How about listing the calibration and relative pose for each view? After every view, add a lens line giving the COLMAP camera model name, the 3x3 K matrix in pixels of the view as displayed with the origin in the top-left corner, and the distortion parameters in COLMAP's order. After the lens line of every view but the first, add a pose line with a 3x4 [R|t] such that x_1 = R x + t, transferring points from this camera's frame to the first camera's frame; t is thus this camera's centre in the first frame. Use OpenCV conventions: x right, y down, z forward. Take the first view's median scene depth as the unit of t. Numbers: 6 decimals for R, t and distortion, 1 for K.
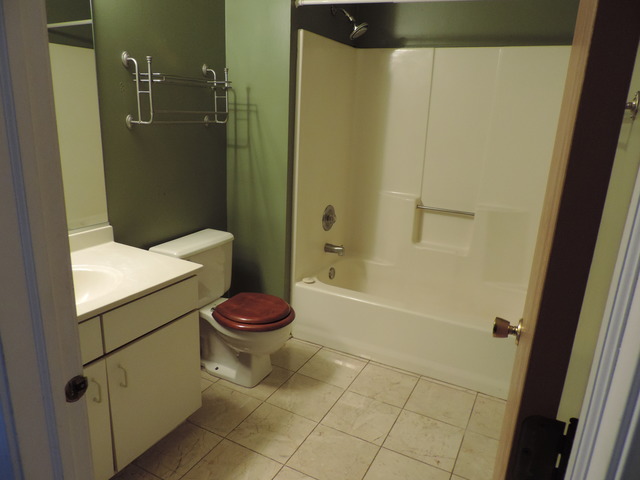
lens RADIAL K [[459.4, 0, 320.0], [0, 459.4, 240.0], [0, 0, 1]] dist [-0.010017, -0.005291]
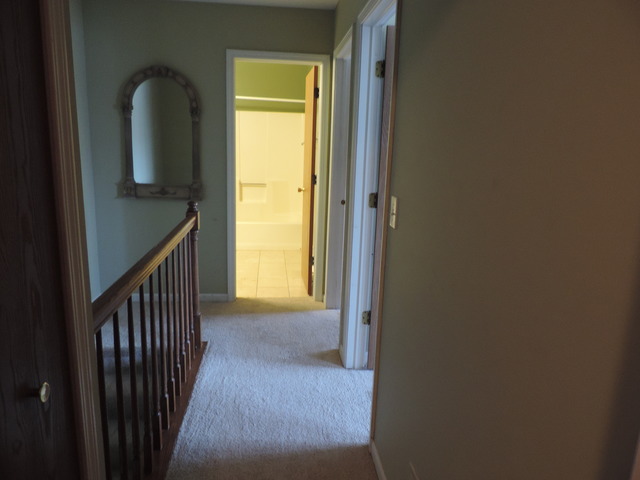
lens RADIAL K [[459.4, 0, 320.0], [0, 459.4, 240.0], [0, 0, 1]] dist [-0.010017, -0.005291]
pose [[0.835548, -0.133407, 0.532975, -0.668555], [0.157683, 0.987490, -0.000024, 0.253167], [-0.526304, 0.084061, 0.846131, -1.006151]]
